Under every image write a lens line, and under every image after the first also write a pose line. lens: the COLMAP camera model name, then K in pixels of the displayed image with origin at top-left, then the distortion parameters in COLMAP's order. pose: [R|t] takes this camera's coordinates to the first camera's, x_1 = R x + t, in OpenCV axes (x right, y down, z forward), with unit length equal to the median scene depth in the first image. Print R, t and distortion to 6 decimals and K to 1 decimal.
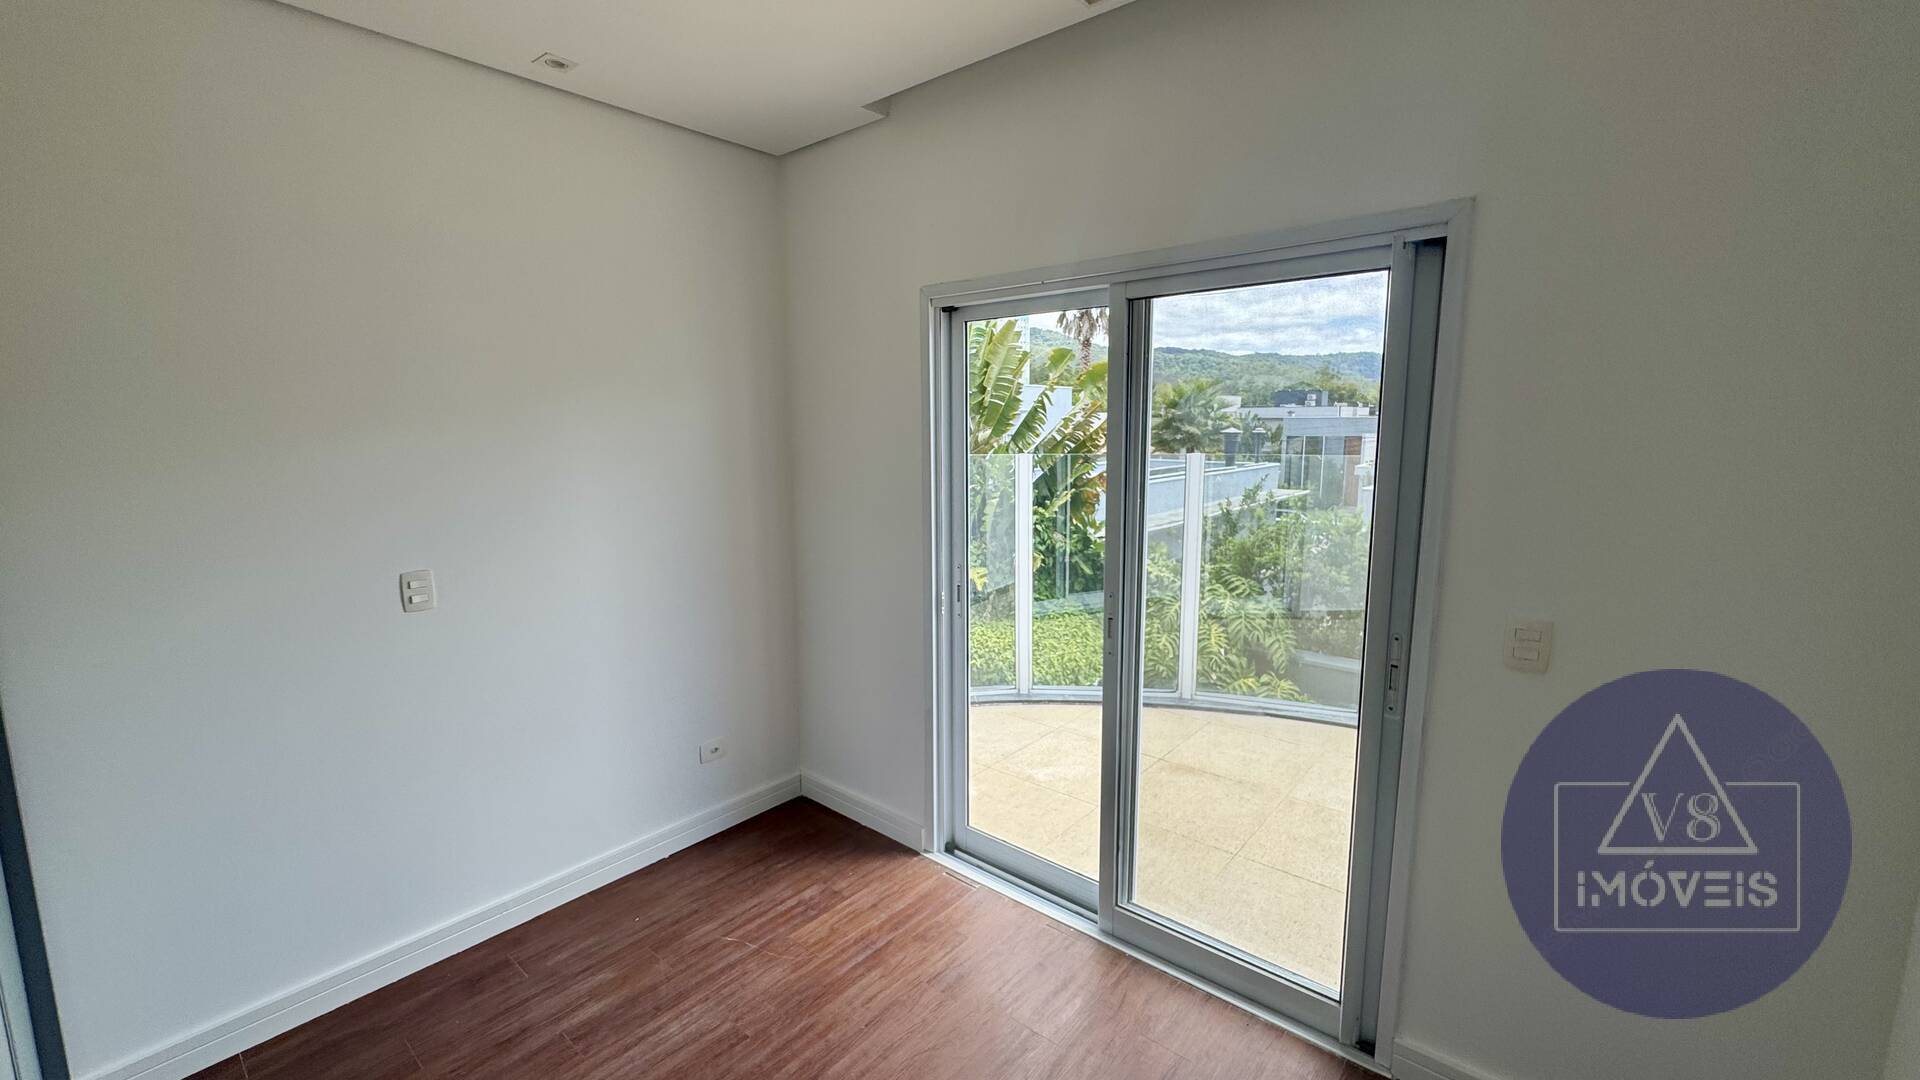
lens RADIAL K [[768.5, 0, 964.2], [0, 768.5, 536.5], [0, 0, 1]] dist [-0.001568, -0.000302]
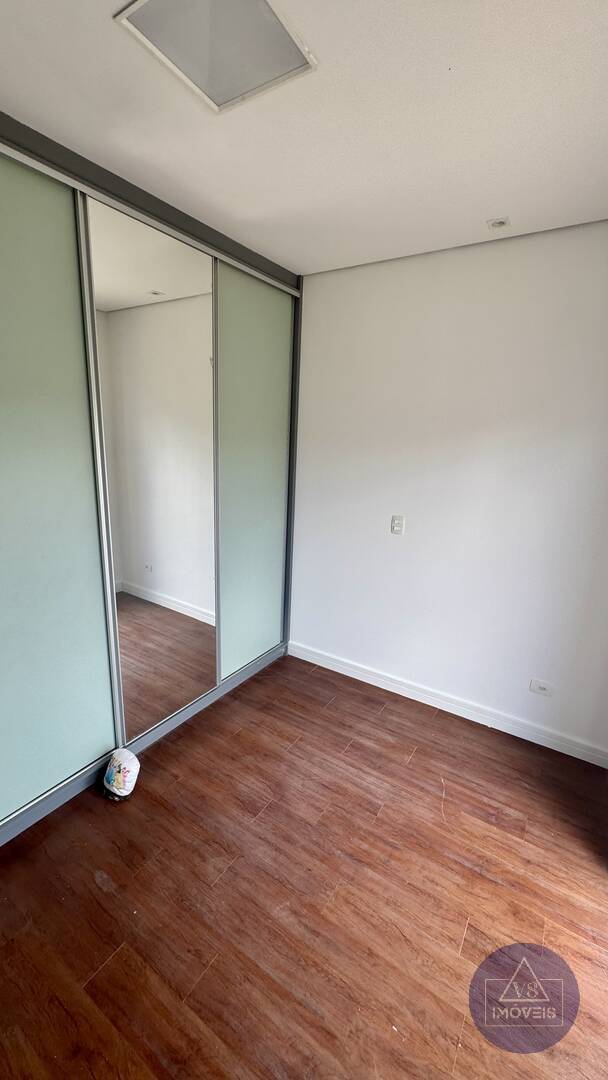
lens RADIAL K [[432.3, 0, 307.3], [0, 432.3, 539.1], [0, 0, 1]] dist [-0.001568, -0.000302]
pose [[0.120148, 0.237215, -0.963999, 0.423049], [-0.179669, 0.960194, 0.213886, -0.100611], [0.976362, 0.147503, 0.157986, 0.539275]]
